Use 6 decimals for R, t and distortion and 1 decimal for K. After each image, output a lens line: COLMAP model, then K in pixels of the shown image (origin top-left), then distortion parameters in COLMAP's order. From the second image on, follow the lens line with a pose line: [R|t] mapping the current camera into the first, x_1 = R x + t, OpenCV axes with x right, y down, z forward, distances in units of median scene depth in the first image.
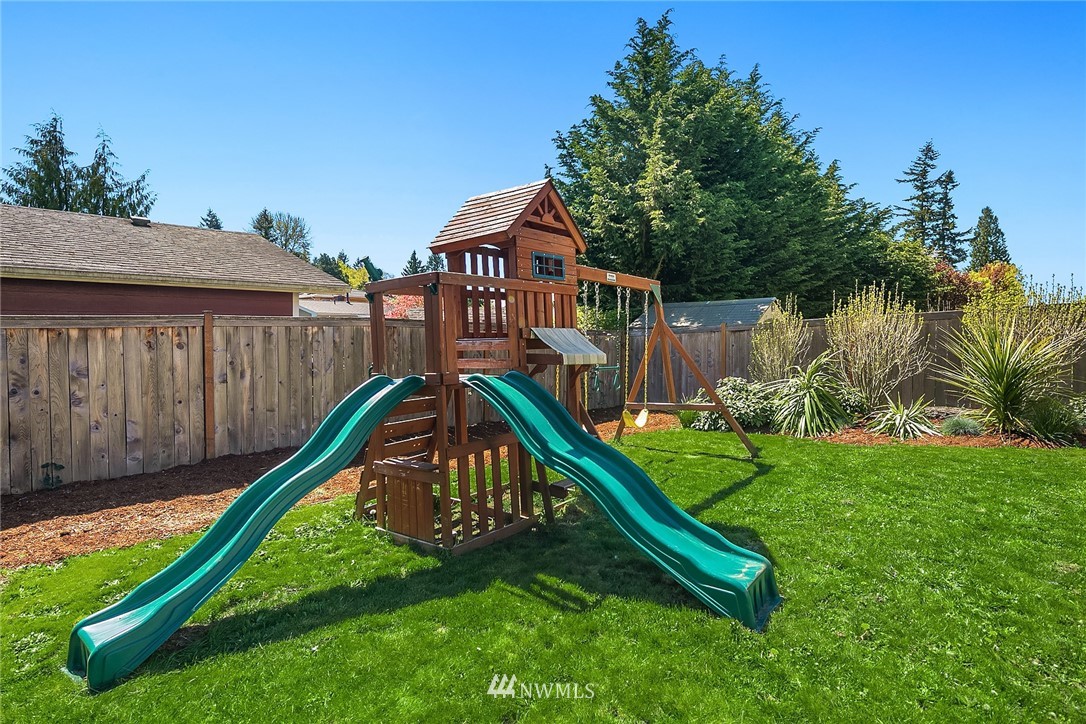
lens RADIAL K [[524.1, 0, 552.0], [0, 524.1, 334.6], [0, 0, 1]] dist [-0.010150, -0.001001]
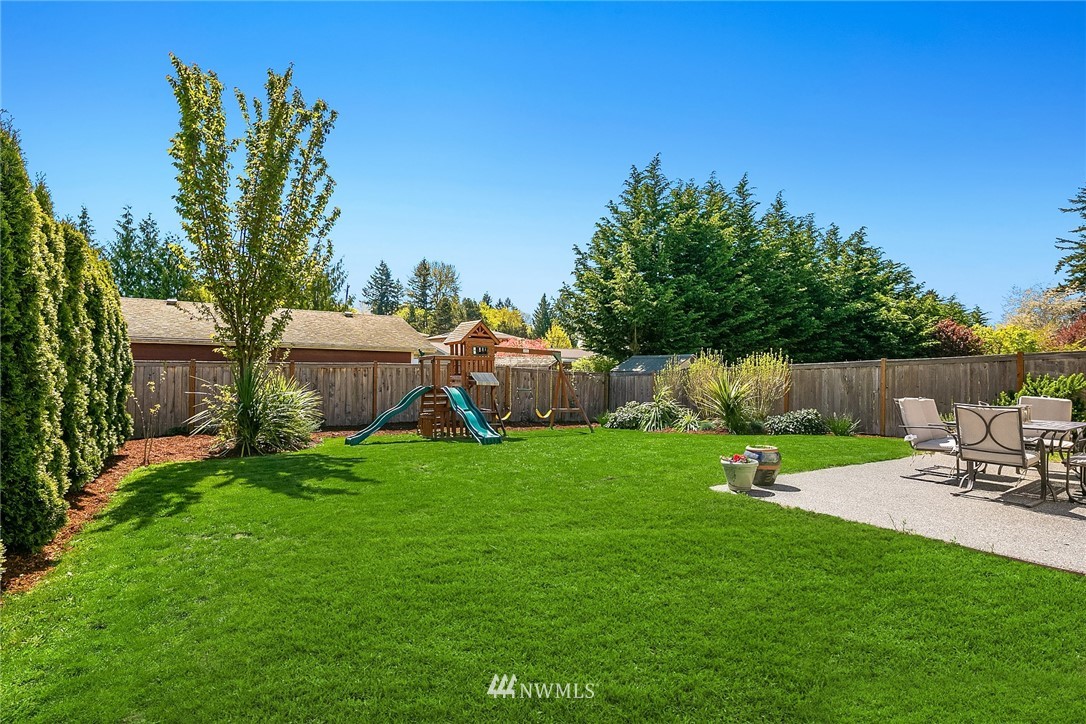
lens RADIAL K [[524.1, 0, 541.3], [0, 524.1, 367.8], [0, 0, 1]] dist [-0.010150, -0.001001]
pose [[0.960339, 0.022529, -0.277925, 0.396614], [-0.024240, 0.999702, -0.002723, -0.013757], [0.277781, 0.009352, 0.960599, -0.587809]]
